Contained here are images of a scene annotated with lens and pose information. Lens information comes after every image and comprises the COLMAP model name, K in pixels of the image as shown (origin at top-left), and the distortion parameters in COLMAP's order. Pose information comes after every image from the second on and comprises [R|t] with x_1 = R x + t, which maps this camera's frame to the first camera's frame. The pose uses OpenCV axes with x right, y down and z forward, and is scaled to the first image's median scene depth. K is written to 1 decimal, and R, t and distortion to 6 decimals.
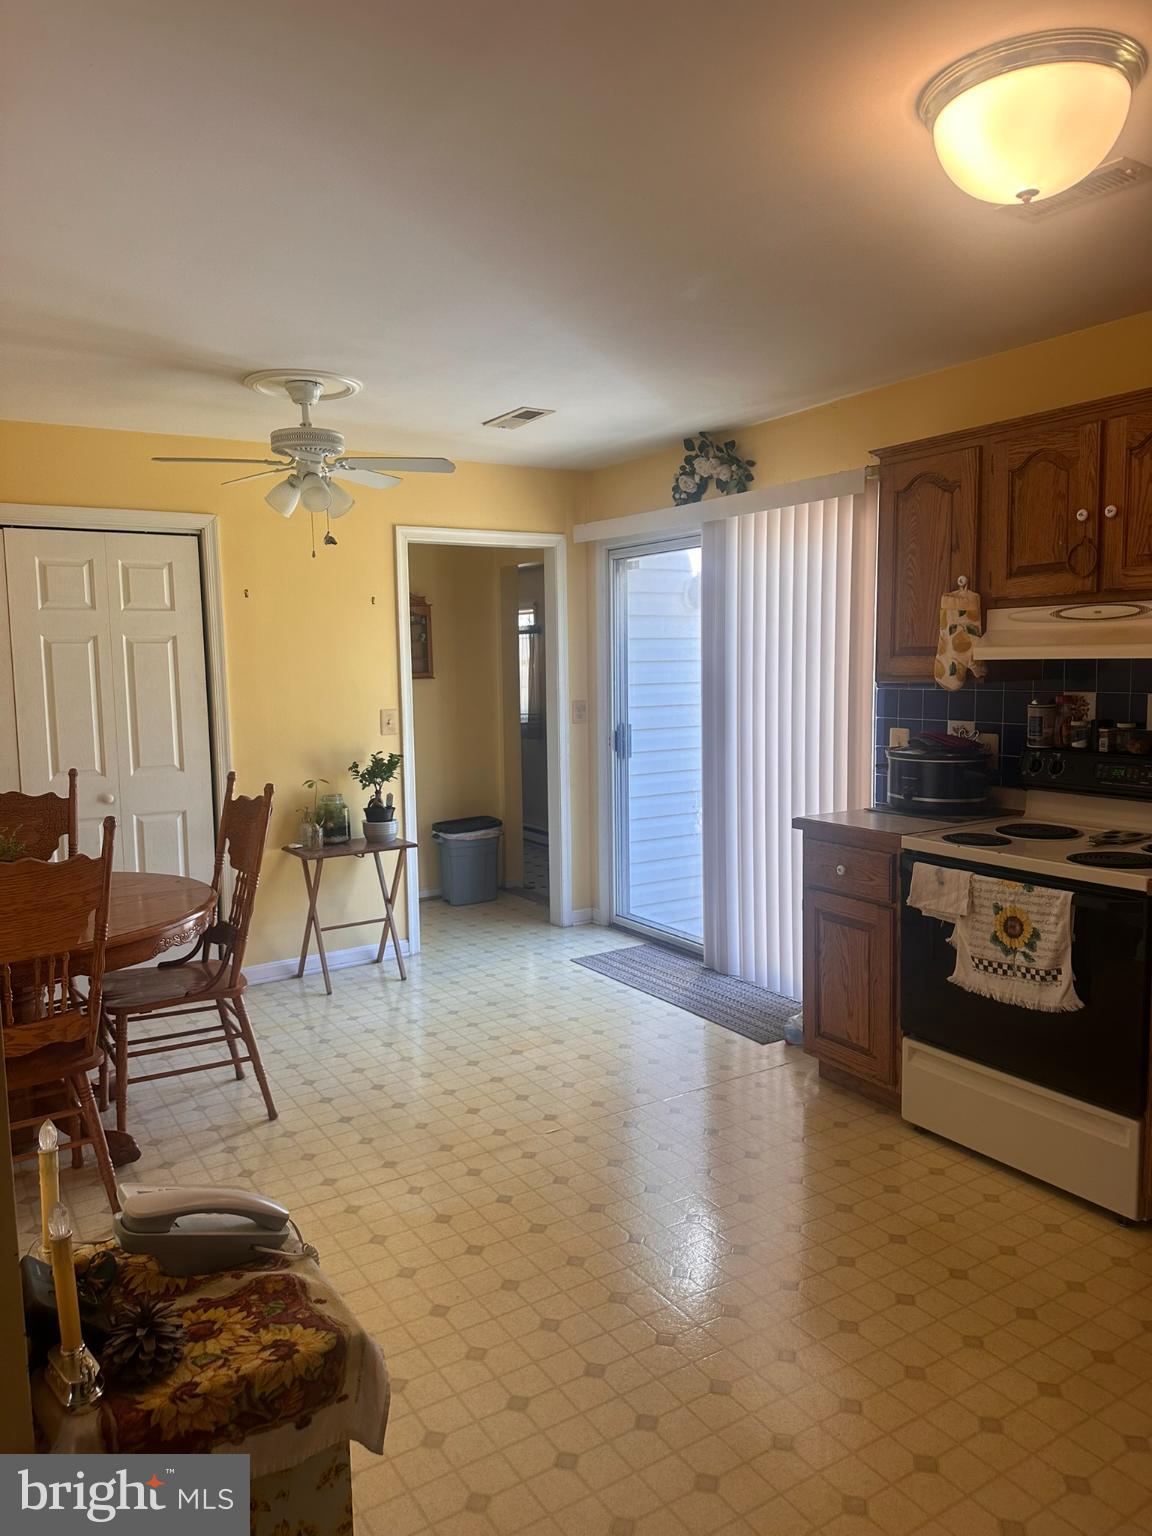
lens RADIAL K [[1071.0, 0, 576.0], [0, 1071.0, 768.0], [0, 0, 1]] dist [0.060060, -0.088640]
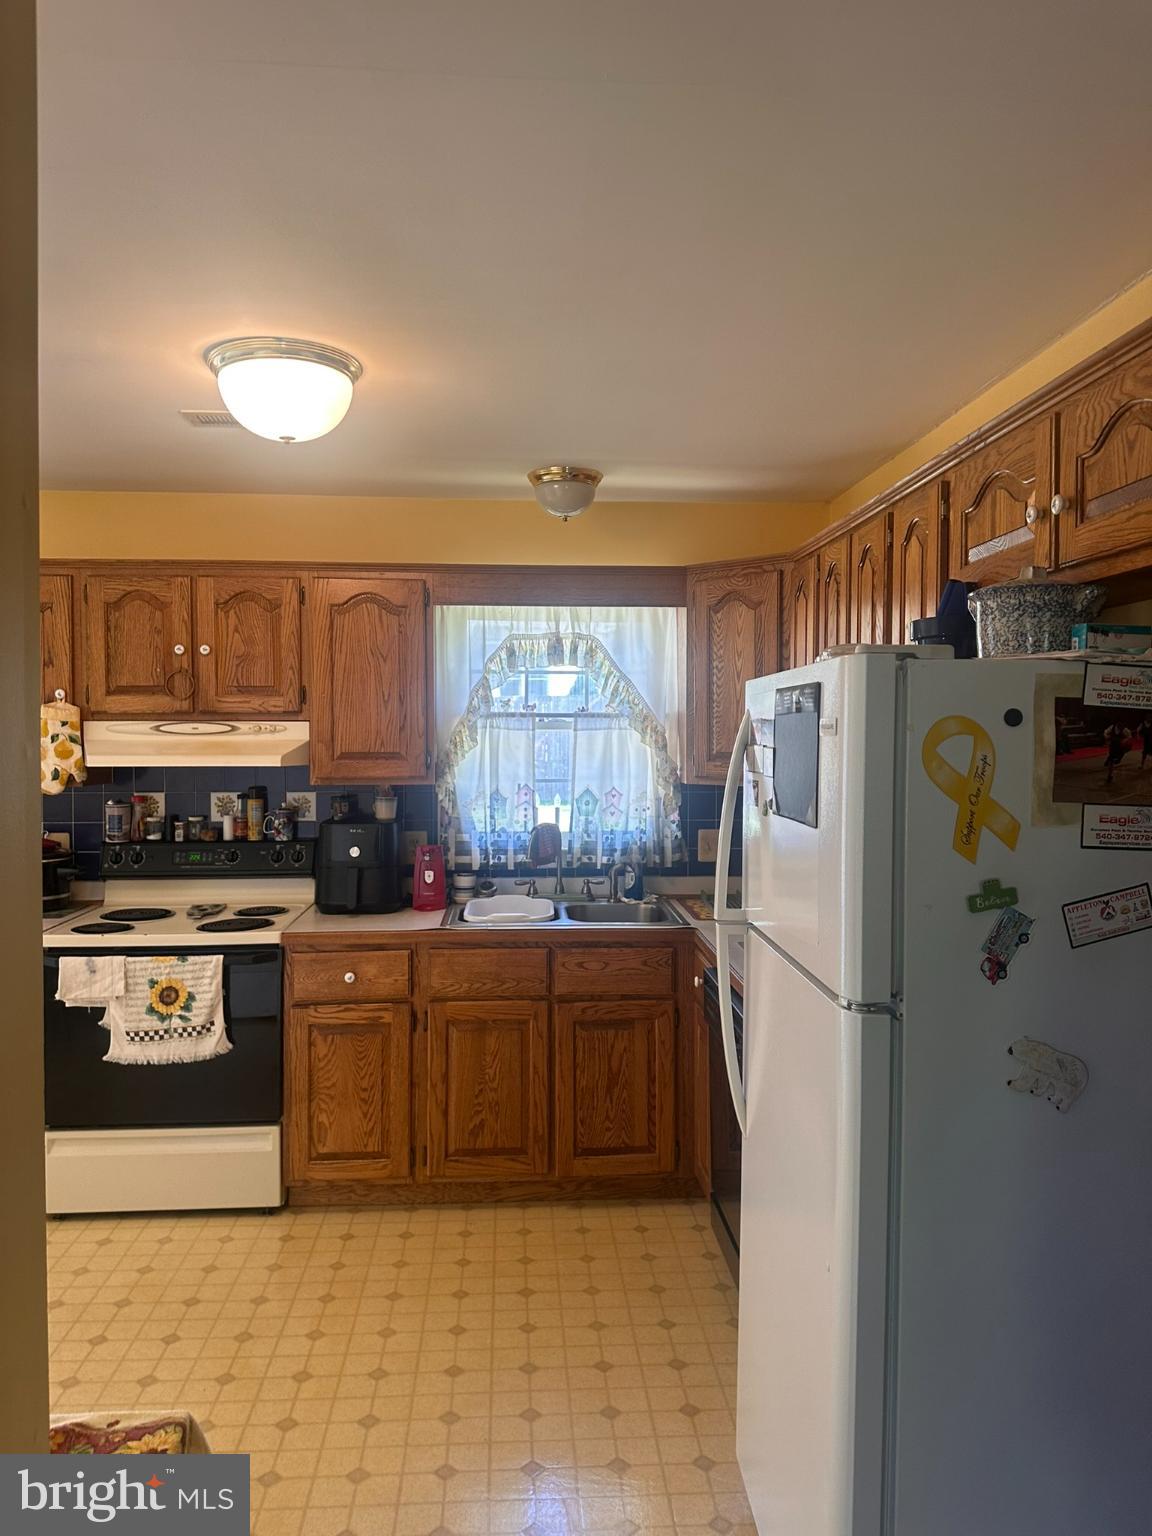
lens RADIAL K [[1069.9, 0, 573.0], [0, 1069.9, 757.1], [0, 0, 1]] dist [0.050165, -0.082248]
pose [[0.477514, 0.000804, 0.878624, -0.391608], [0.082500, 0.995540, -0.045748, -0.019300], [-0.874742, 0.094332, 0.475319, 0.039009]]
